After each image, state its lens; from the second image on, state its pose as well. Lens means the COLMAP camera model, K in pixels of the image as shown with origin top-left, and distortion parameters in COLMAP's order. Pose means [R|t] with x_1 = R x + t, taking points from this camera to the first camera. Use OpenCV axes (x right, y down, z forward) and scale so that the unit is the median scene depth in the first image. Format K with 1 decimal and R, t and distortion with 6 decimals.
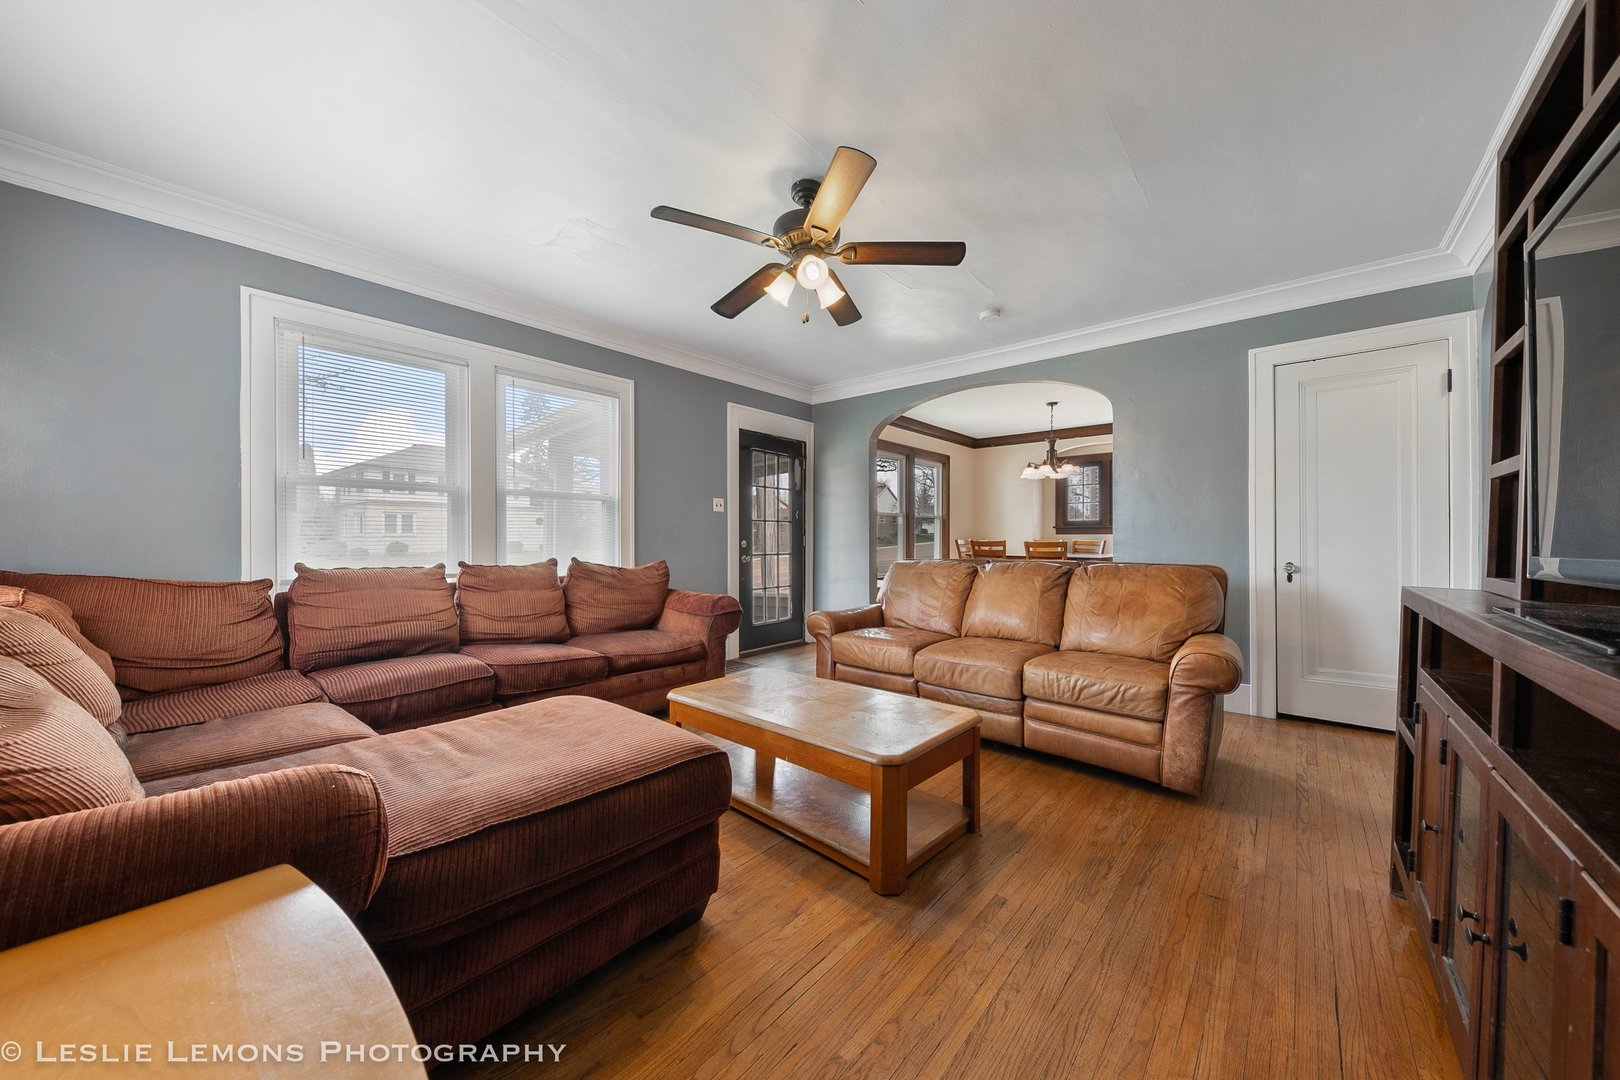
lens RADIAL K [[565.7, 0, 810.0], [0, 565.7, 540.0], [0, 0, 1]] dist [0.000649, 0.000026]
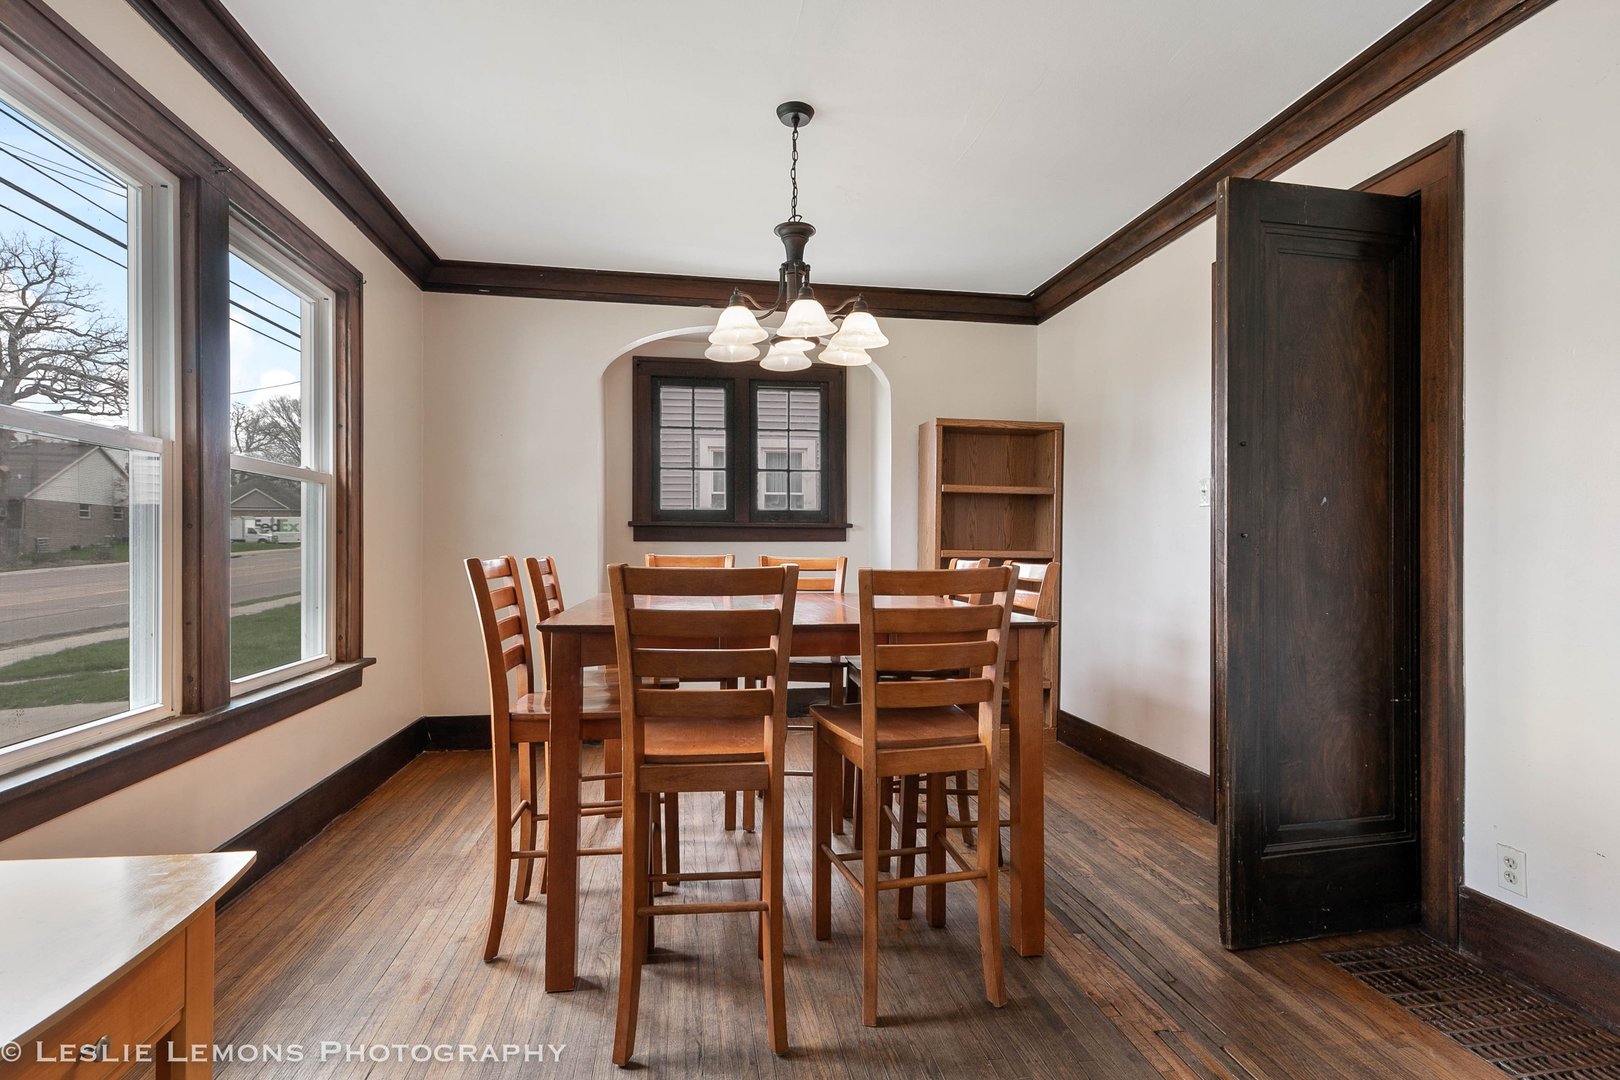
lens RADIAL K [[803.3, 0, 810.0], [0, 803.3, 540.0], [0, 0, 1]] dist [-0.000109, -0.000104]
pose [[0.651784, 0.008307, 0.758359, 0.078739], [0.002655, 0.999909, -0.013236, -0.003499], [-0.758400, 0.010641, 0.651703, 0.528963]]
